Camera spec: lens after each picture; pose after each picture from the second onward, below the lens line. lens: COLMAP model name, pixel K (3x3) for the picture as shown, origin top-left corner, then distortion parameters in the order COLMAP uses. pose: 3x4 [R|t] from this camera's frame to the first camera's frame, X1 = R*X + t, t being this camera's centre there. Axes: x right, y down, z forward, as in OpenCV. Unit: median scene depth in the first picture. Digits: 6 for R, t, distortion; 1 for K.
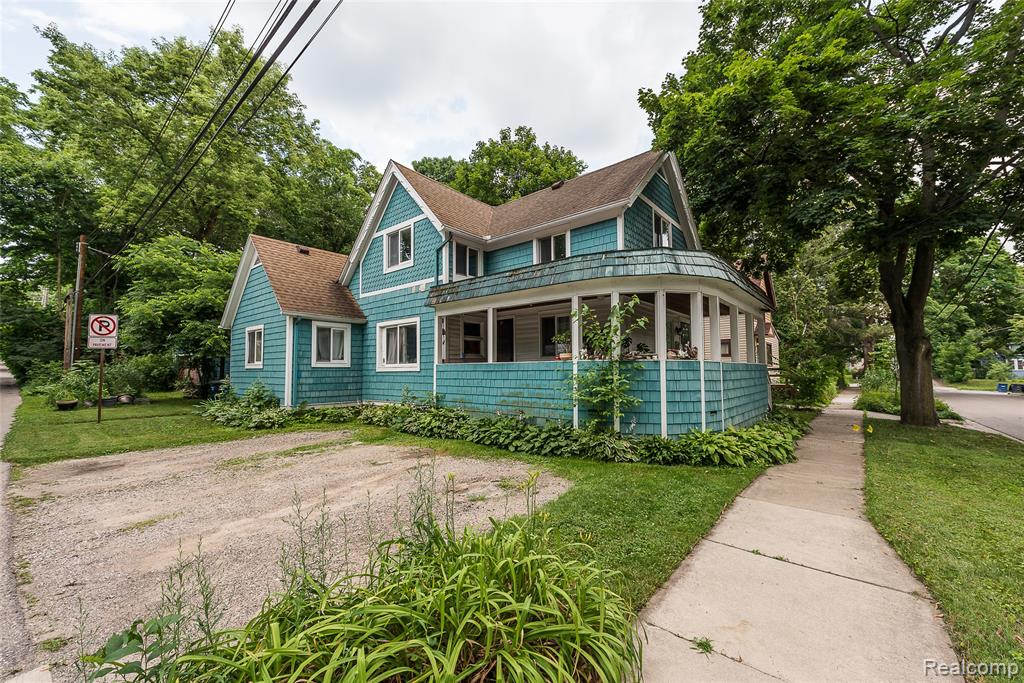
lens RADIAL K [[400.9, 0, 512.0], [0, 400.9, 341.5], [0, 0, 1]] dist [0.001537, -0.000005]
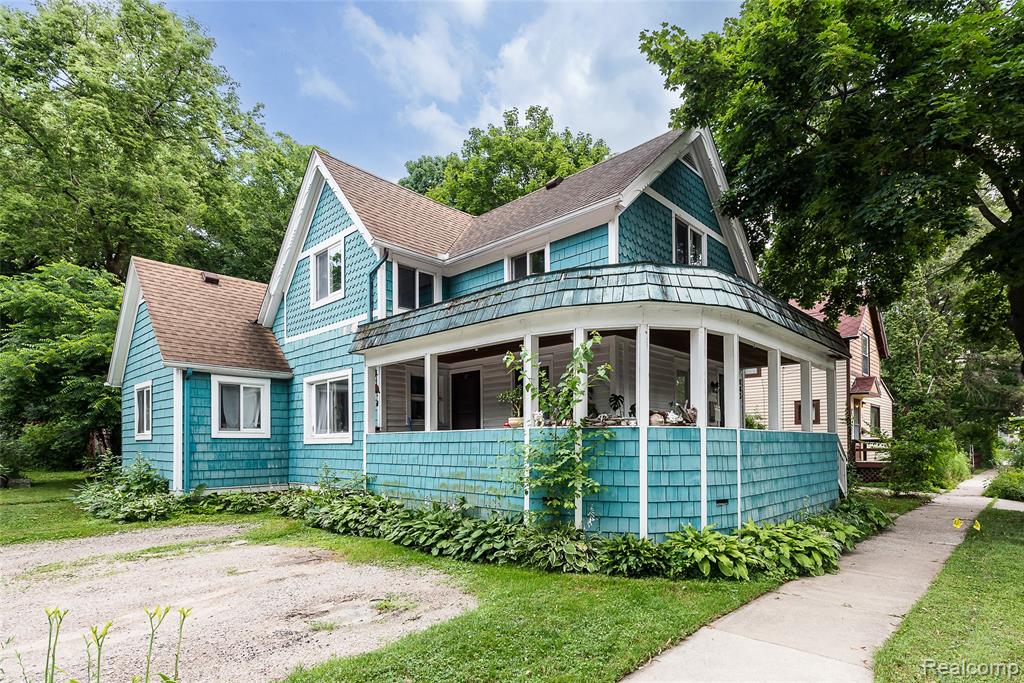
lens RADIAL K [[526.5, 0, 547.9], [0, 526.5, 426.7], [0, 0, 1]] dist [0.001816, -0.000465]
pose [[0.999619, -0.001424, -0.027581, 0.149926], [0.002542, 0.999174, 0.040547, 0.005960], [0.027500, -0.040601, 0.998797, 0.055694]]
